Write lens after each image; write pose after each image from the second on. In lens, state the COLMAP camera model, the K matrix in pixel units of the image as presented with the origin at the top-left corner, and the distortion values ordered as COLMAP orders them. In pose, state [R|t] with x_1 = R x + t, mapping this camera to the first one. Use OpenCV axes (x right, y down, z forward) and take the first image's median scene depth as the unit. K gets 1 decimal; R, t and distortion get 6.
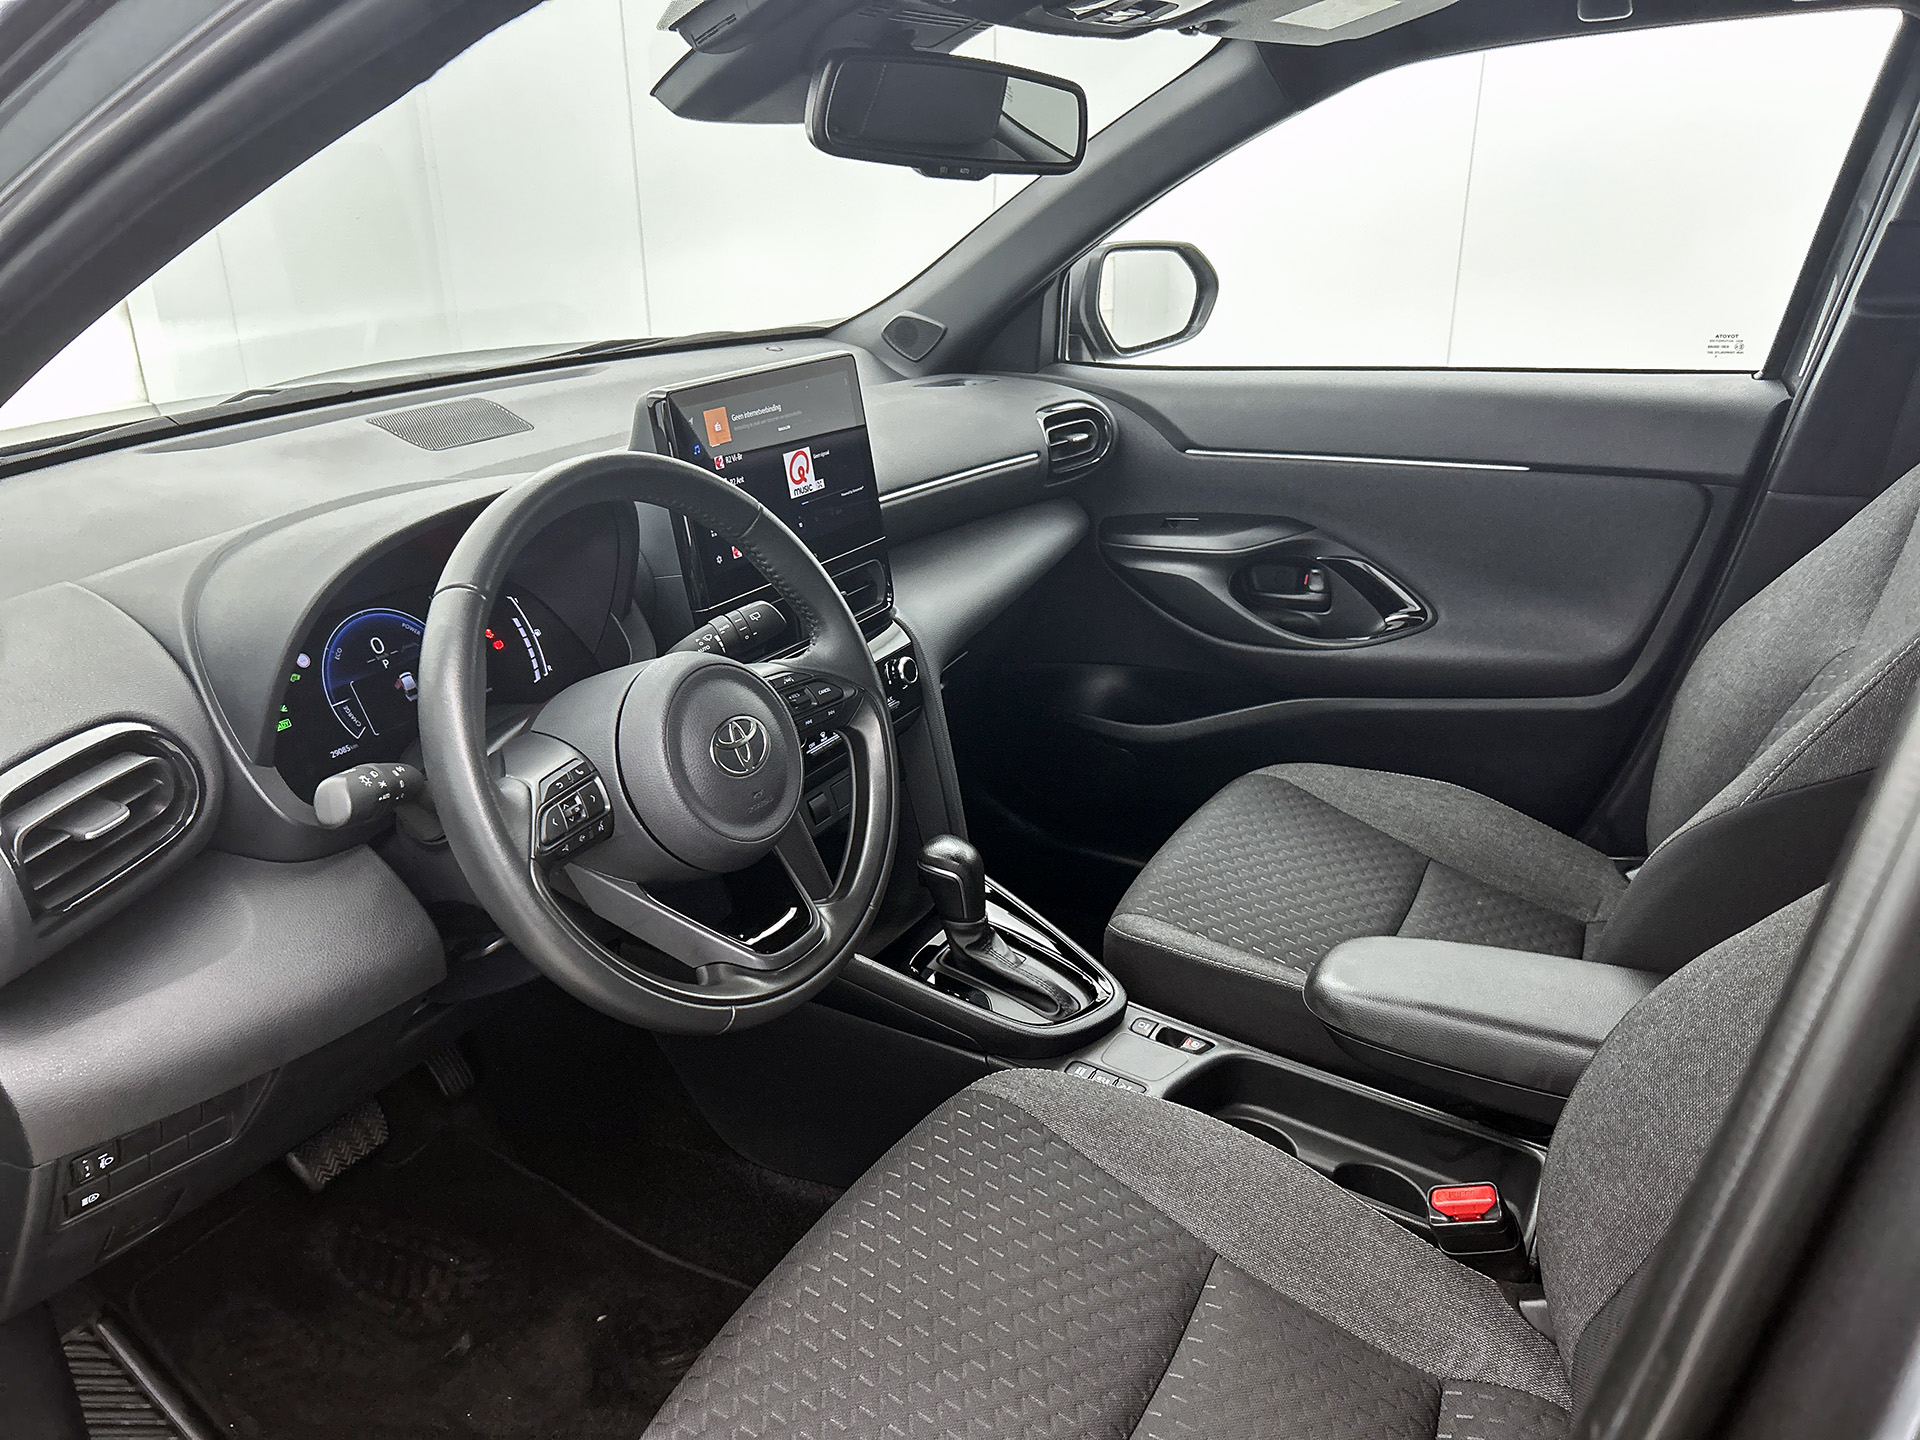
lens RADIAL K [[1436.5, 0, 960.0], [0, 1436.5, 720.0], [0, 0, 1]] dist [0.059115, -0.095762]
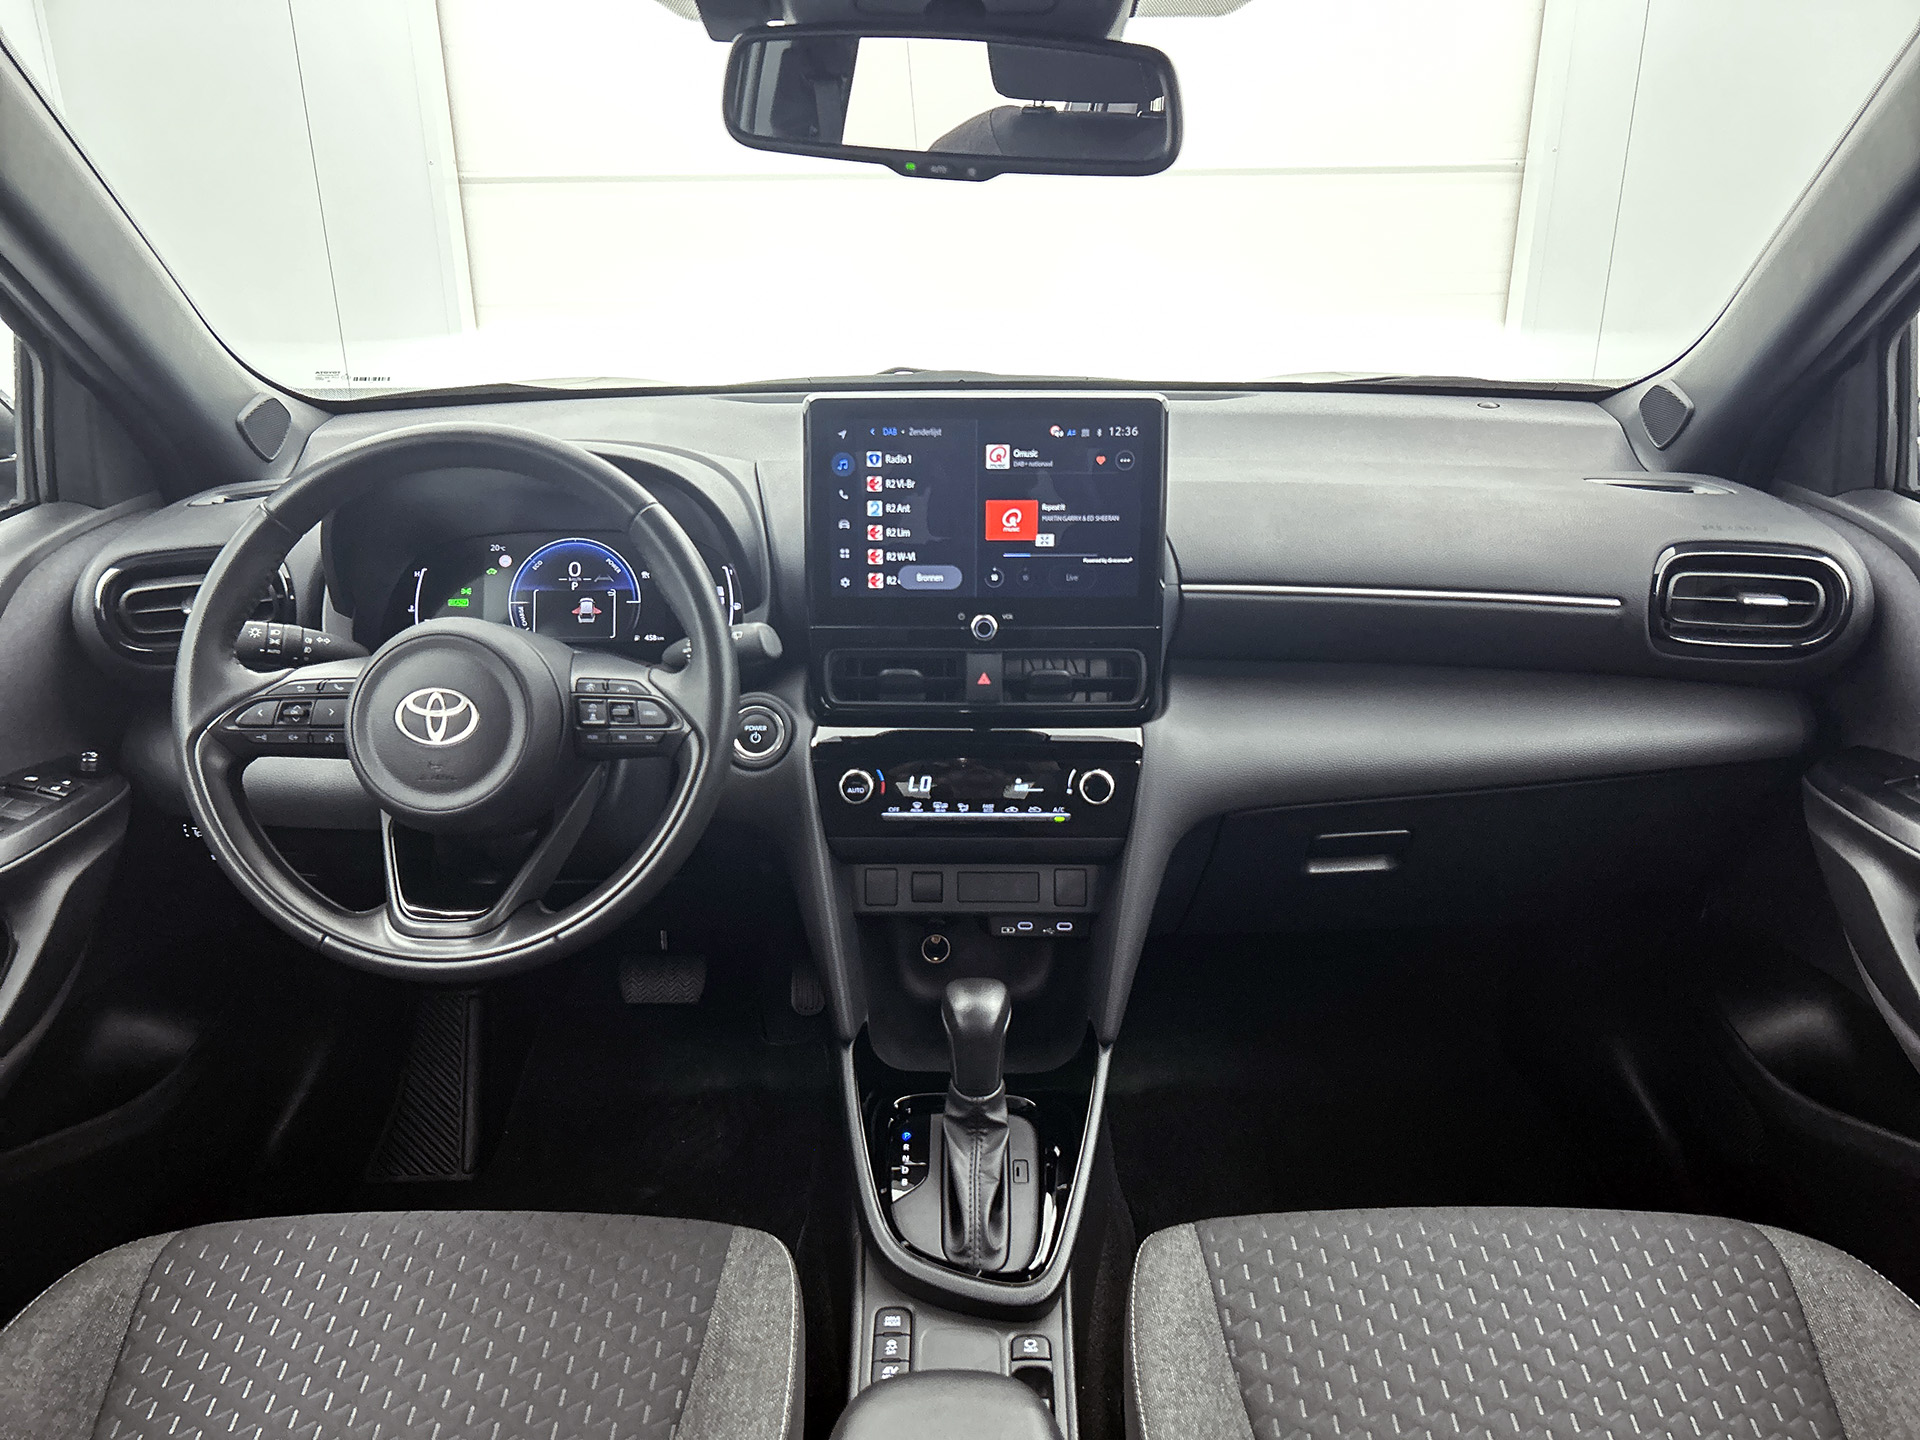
lens RADIAL K [[1436.5, 0, 960.0], [0, 1436.5, 720.0], [0, 0, 1]] dist [0.059115, -0.095762]
pose [[0.494412, 0.311830, -0.811369, 0.590724], [-0.326966, 0.931599, 0.158799, -0.182101], [0.805388, 0.186778, 0.562551, 0.506952]]
